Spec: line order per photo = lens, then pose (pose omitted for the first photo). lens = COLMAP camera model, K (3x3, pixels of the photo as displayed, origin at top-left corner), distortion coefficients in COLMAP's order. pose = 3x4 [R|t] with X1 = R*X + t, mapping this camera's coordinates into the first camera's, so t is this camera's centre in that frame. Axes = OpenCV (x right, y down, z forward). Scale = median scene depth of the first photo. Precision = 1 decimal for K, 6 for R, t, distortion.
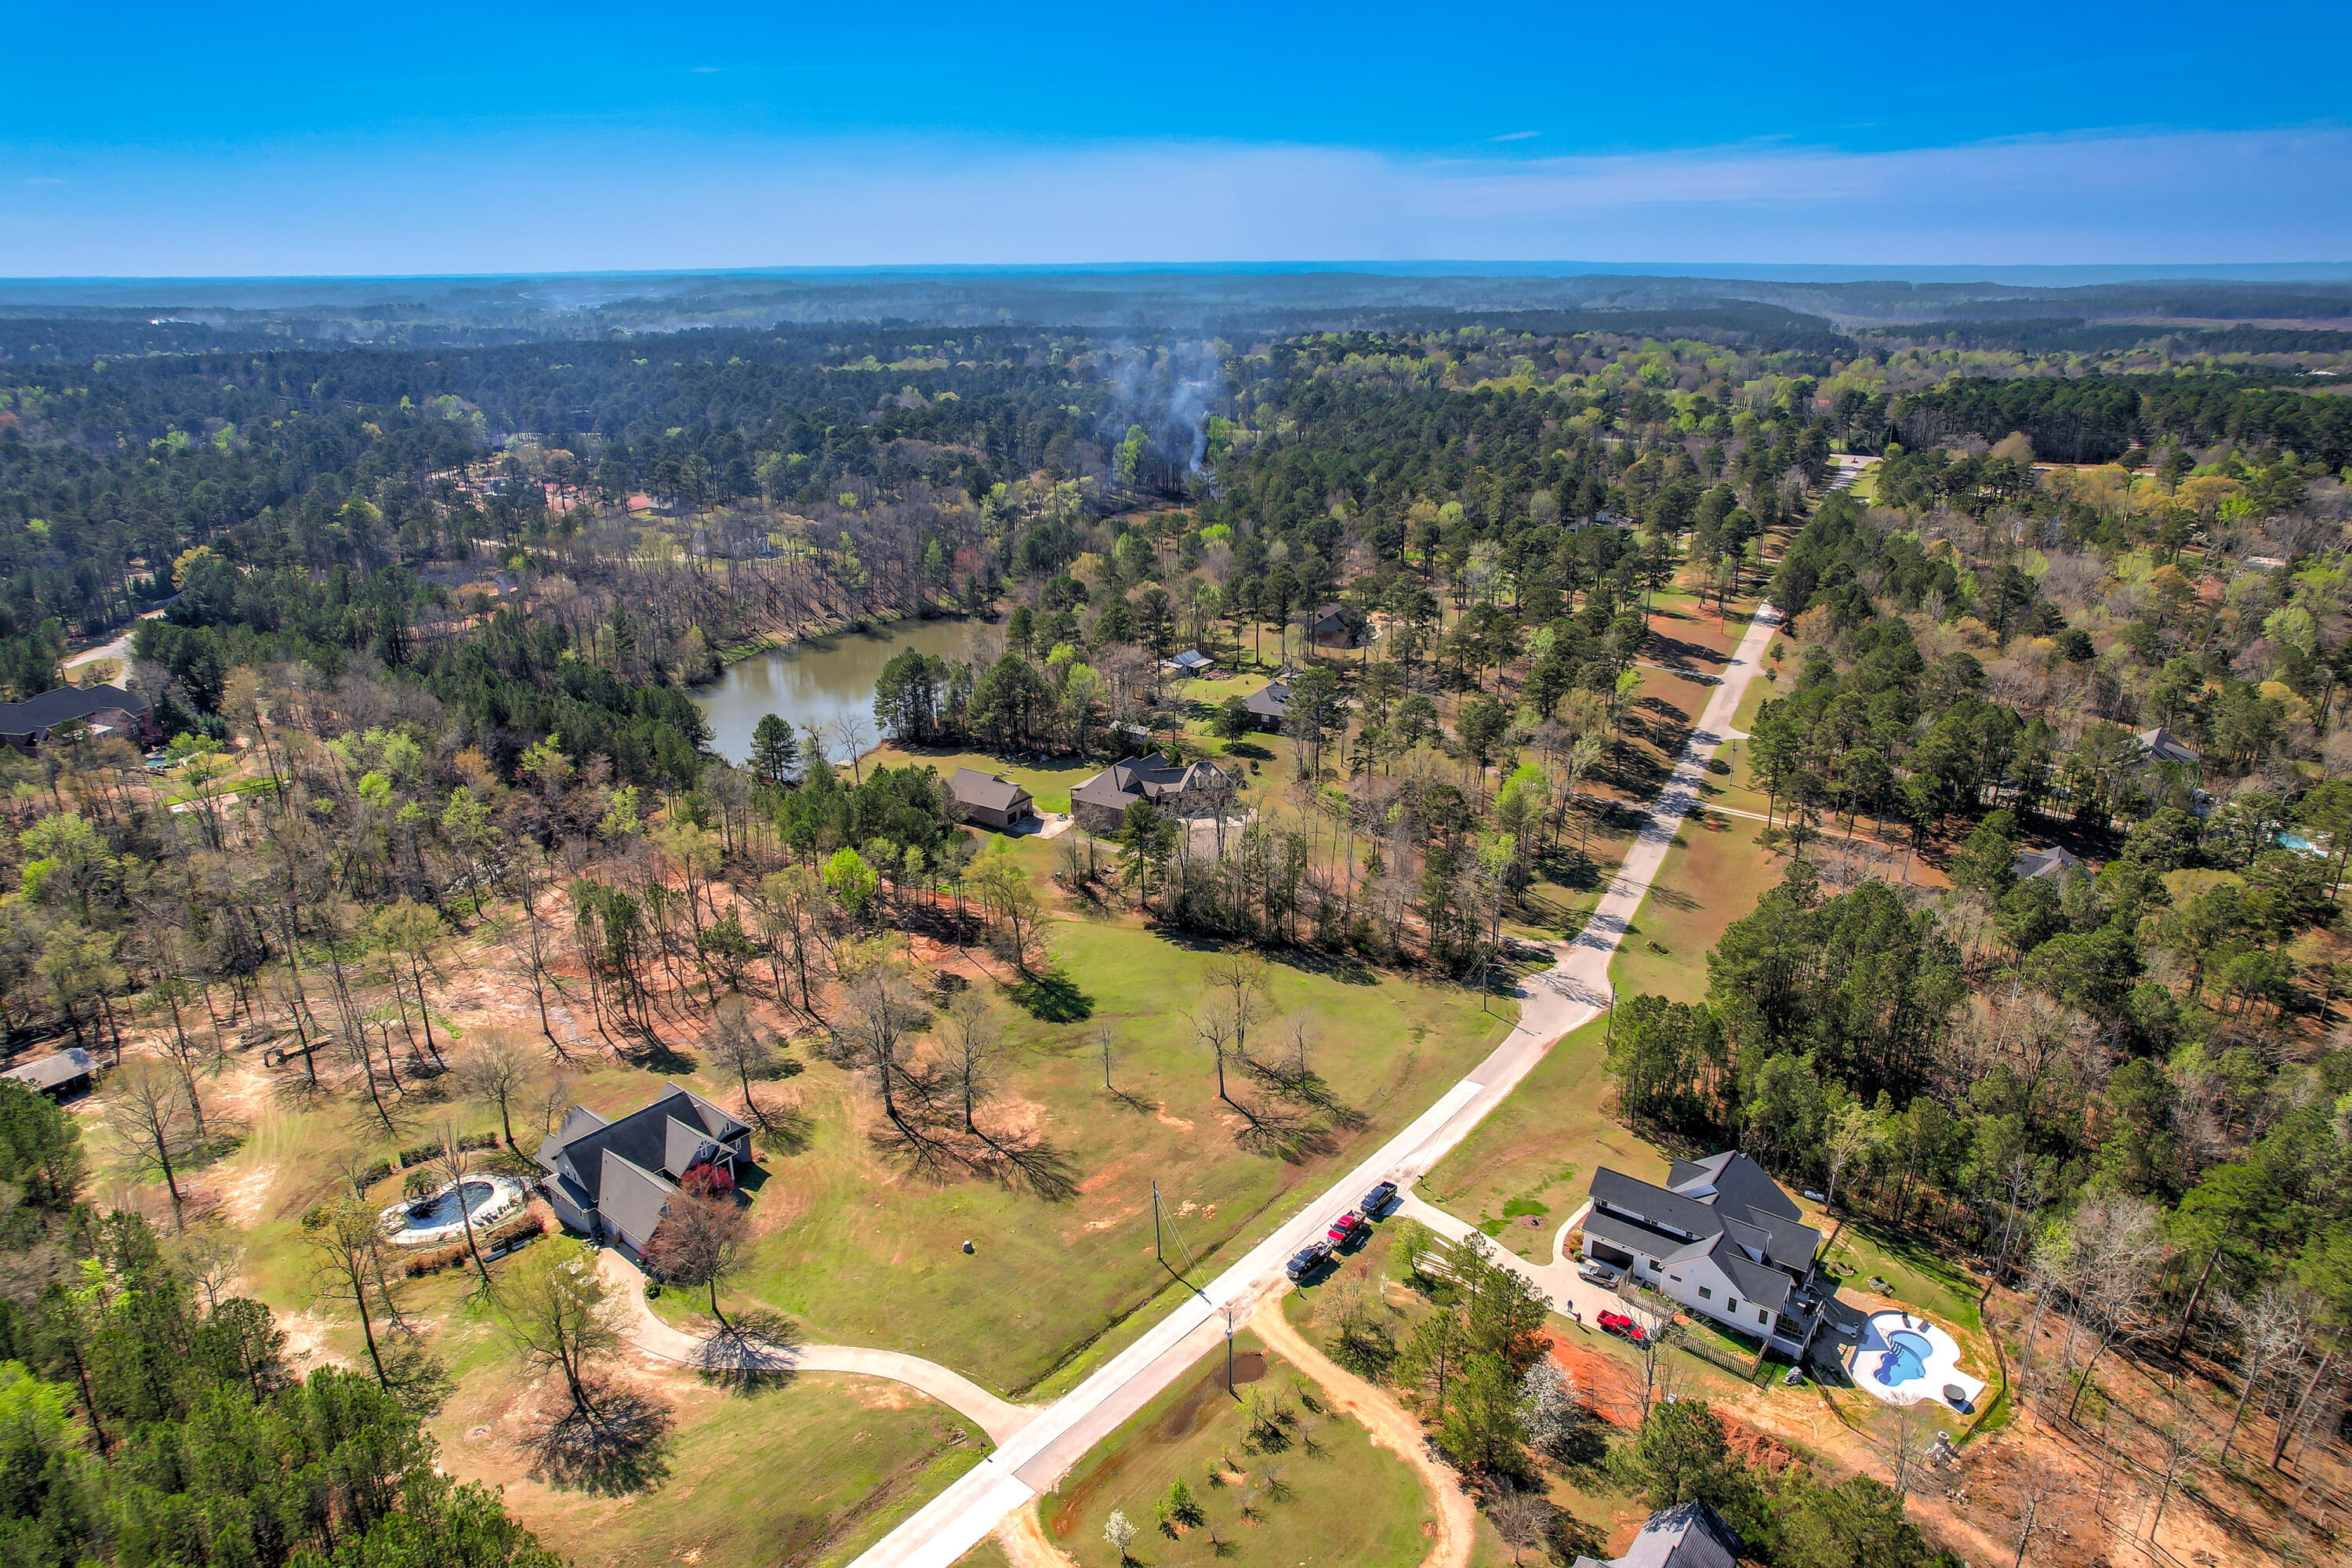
lens RADIAL K [[1505.7, 0, 1180.4], [0, 1505.7, 786.8], [0, 0, 1]] dist [-0.069513, 0.057516]
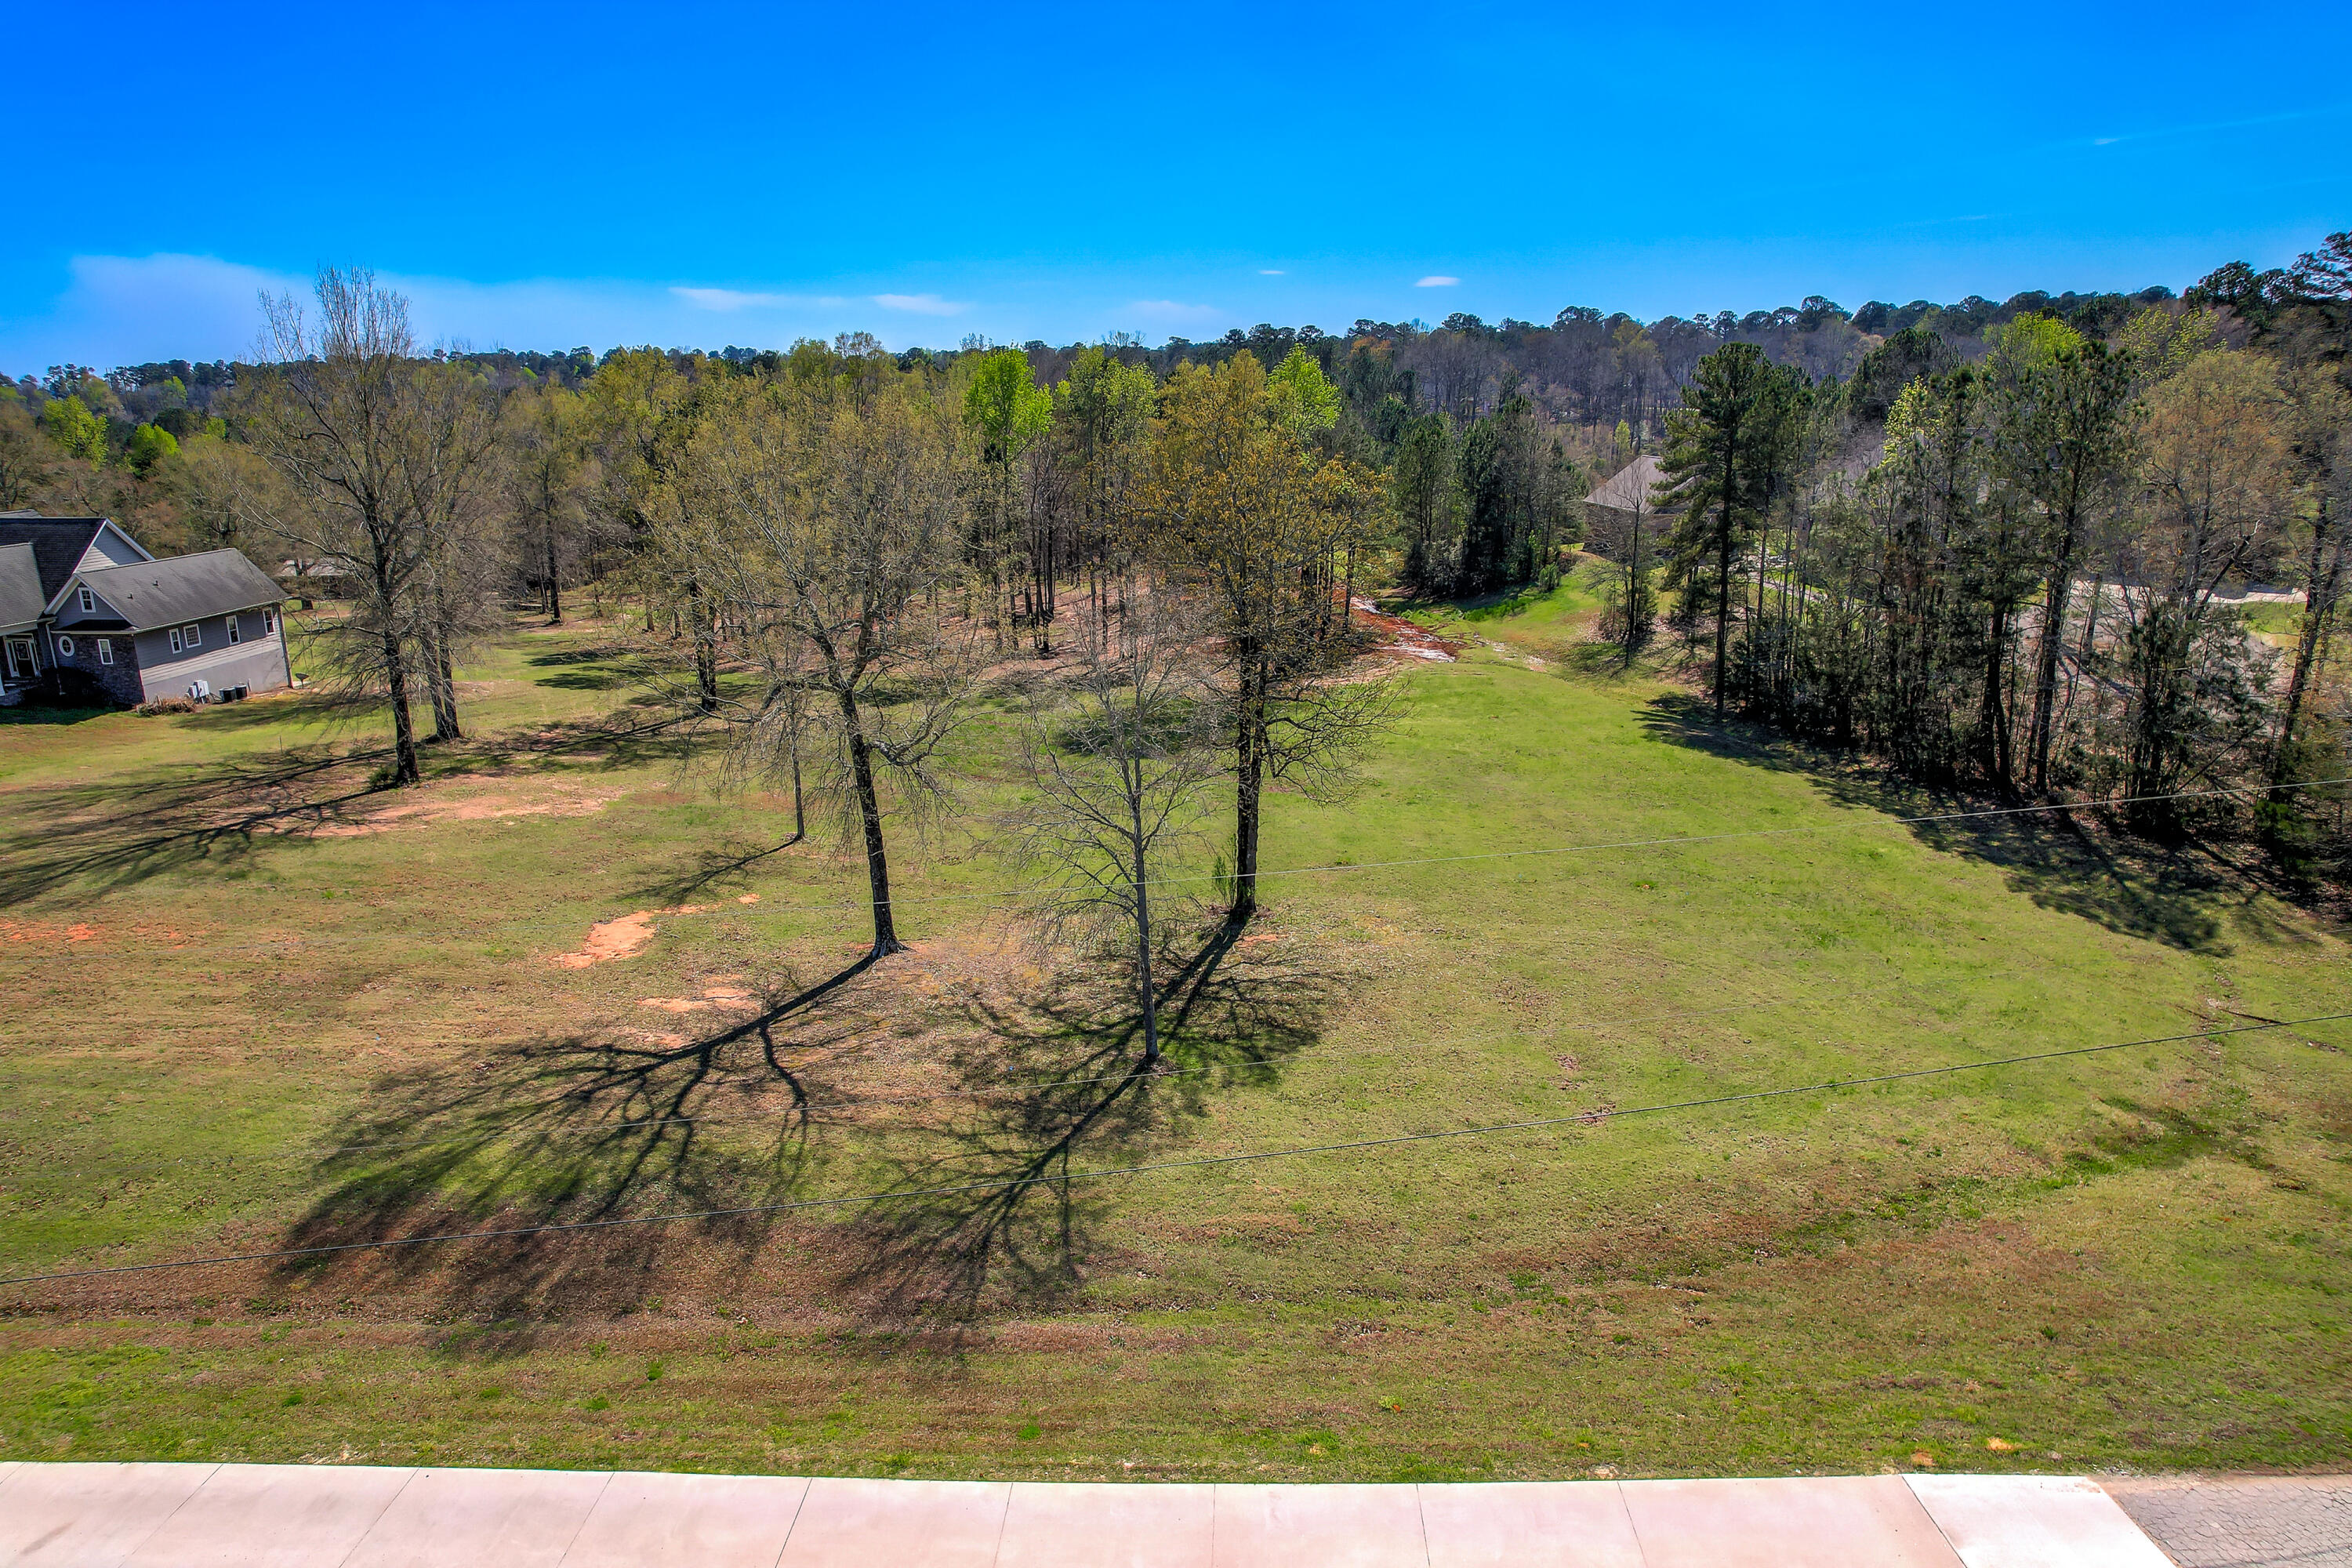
lens RADIAL K [[1505.7, 0, 1188.6], [0, 1505.7, 741.9], [0, 0, 1]] dist [-0.069513, 0.057516]
pose [[0.621734, 0.178984, -0.762504, 0.189059], [-0.260647, 0.965332, 0.014067, 0.136083], [0.738587, 0.189998, 0.646831, 0.748733]]
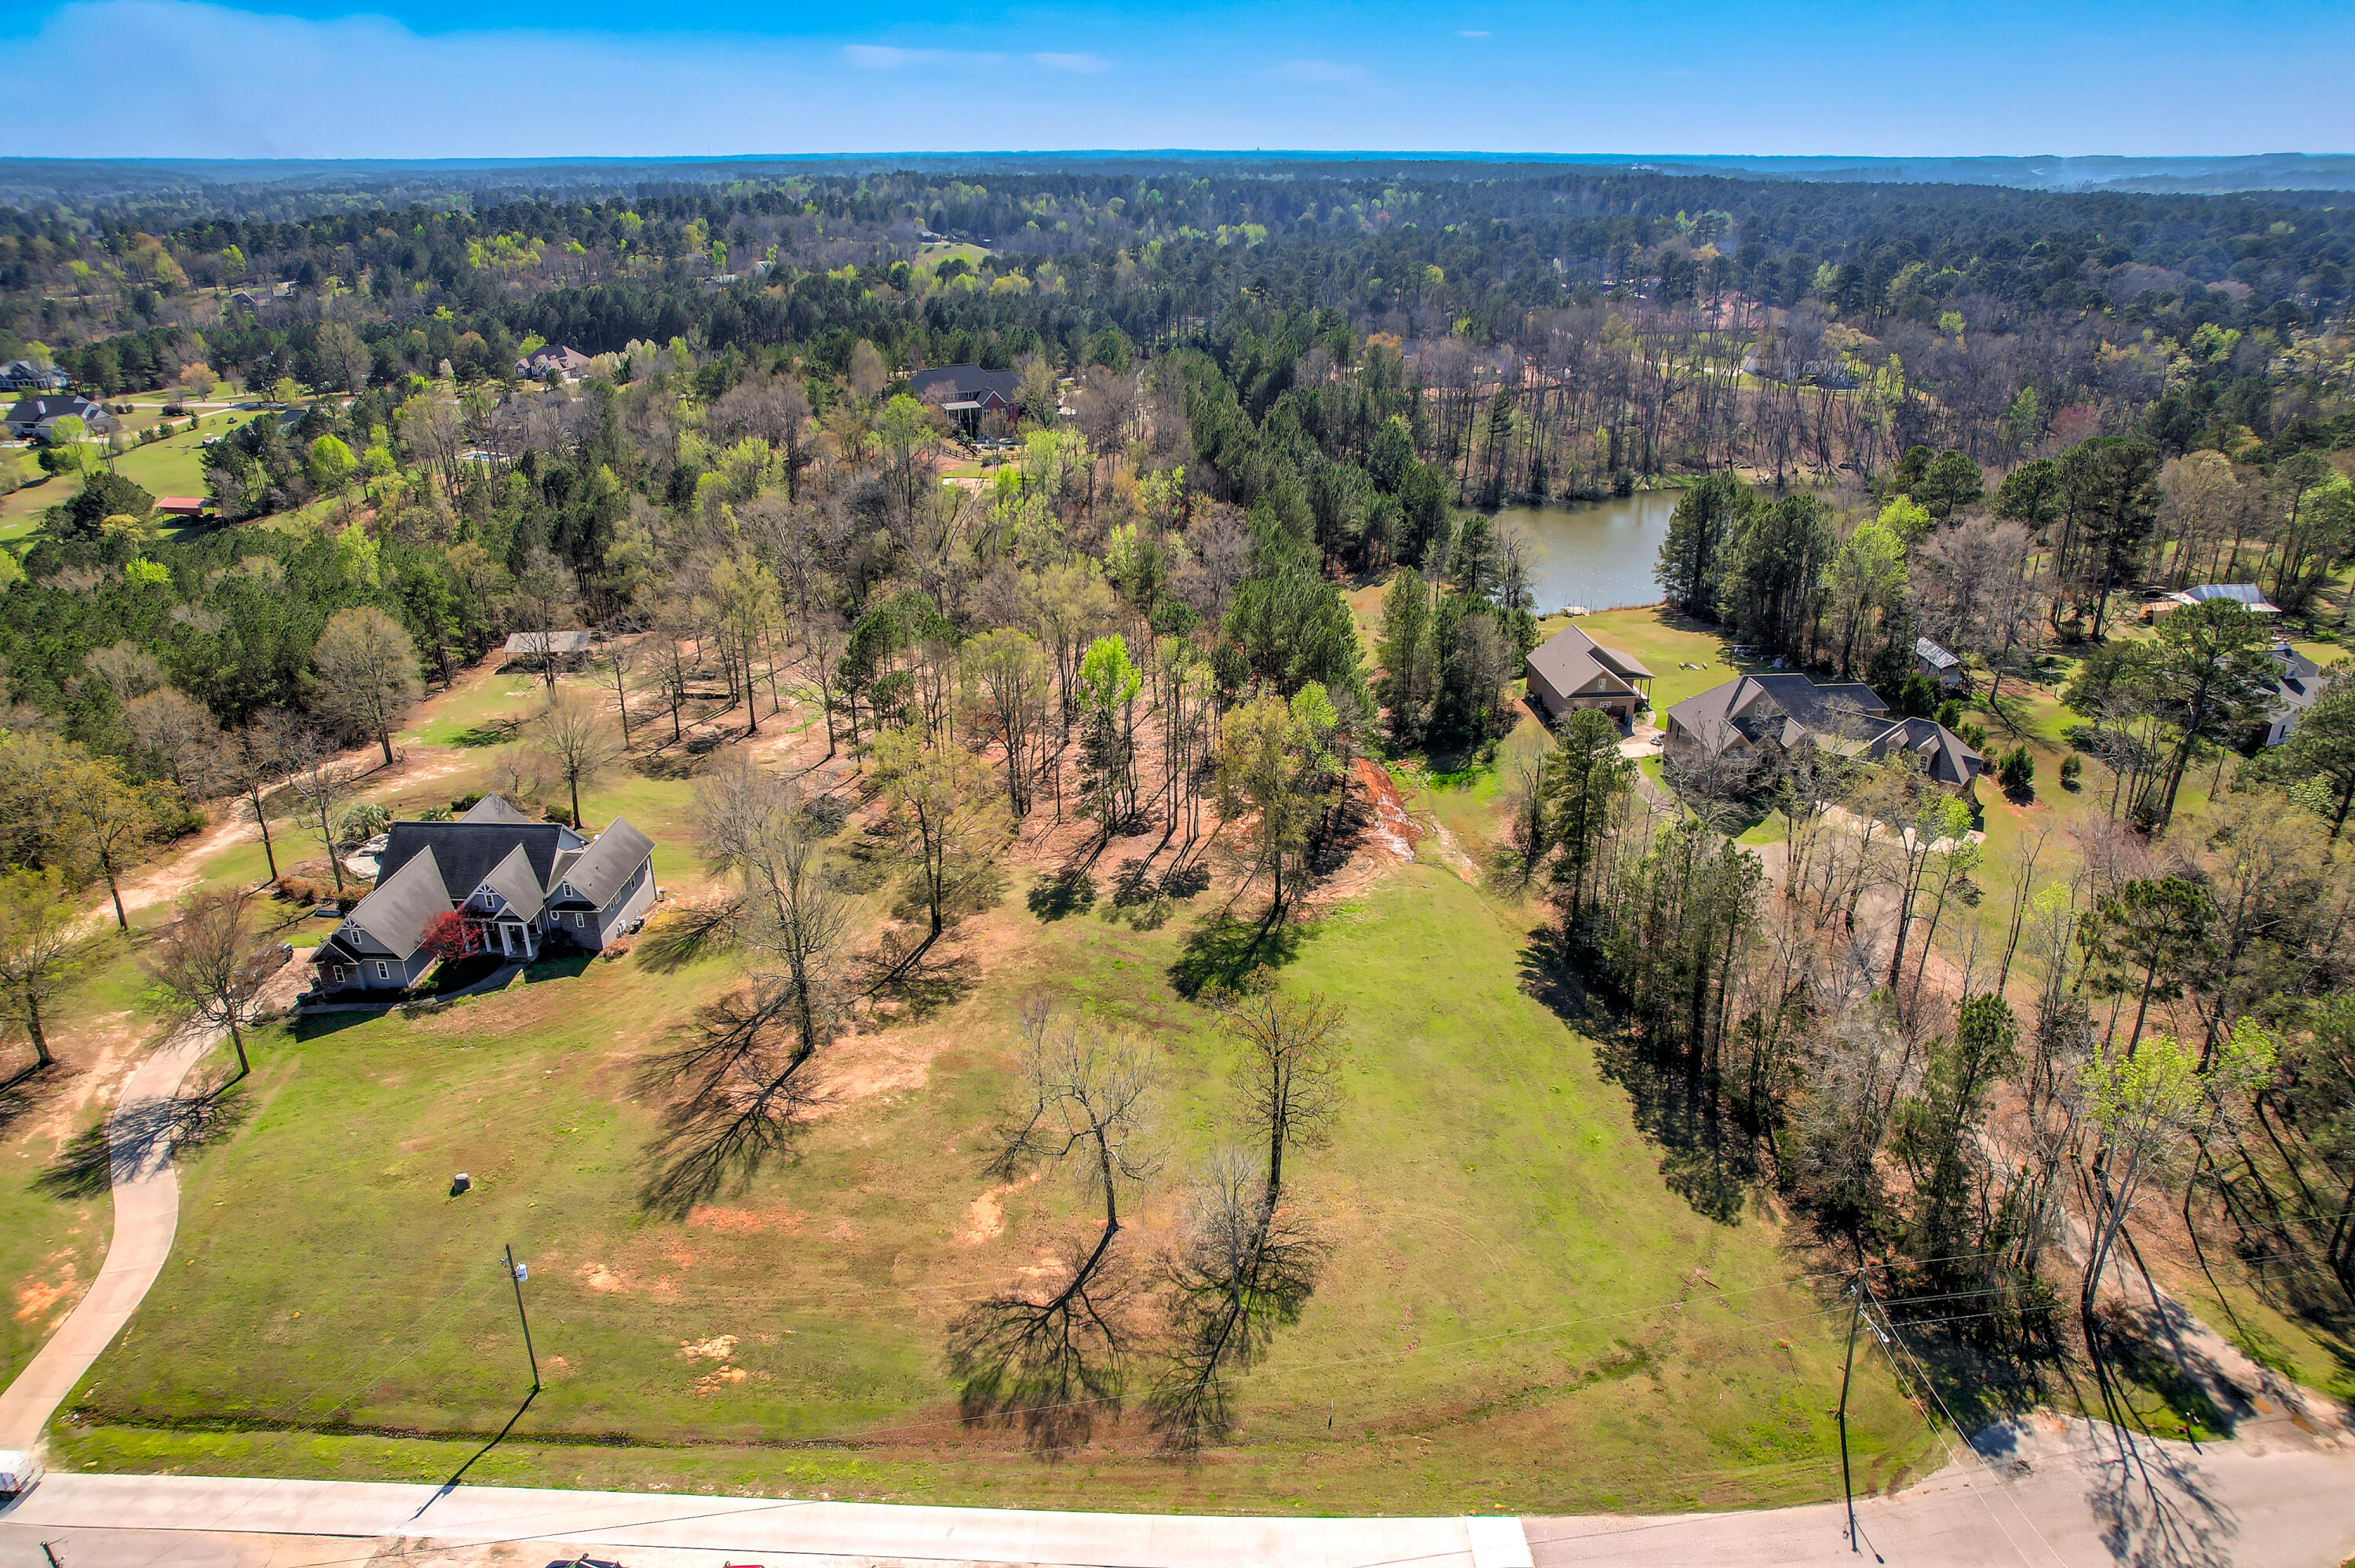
lens RADIAL K [[1507.4, 0, 1176.9], [0, 1507.4, 781.7], [0, 0, 1]] dist [-0.069513, 0.057516]
pose [[0.608440, 0.312850, -0.729333, 0.305726], [-0.265745, 0.946279, 0.184214, -0.028430], [0.747784, 0.081733, 0.658892, 0.570110]]
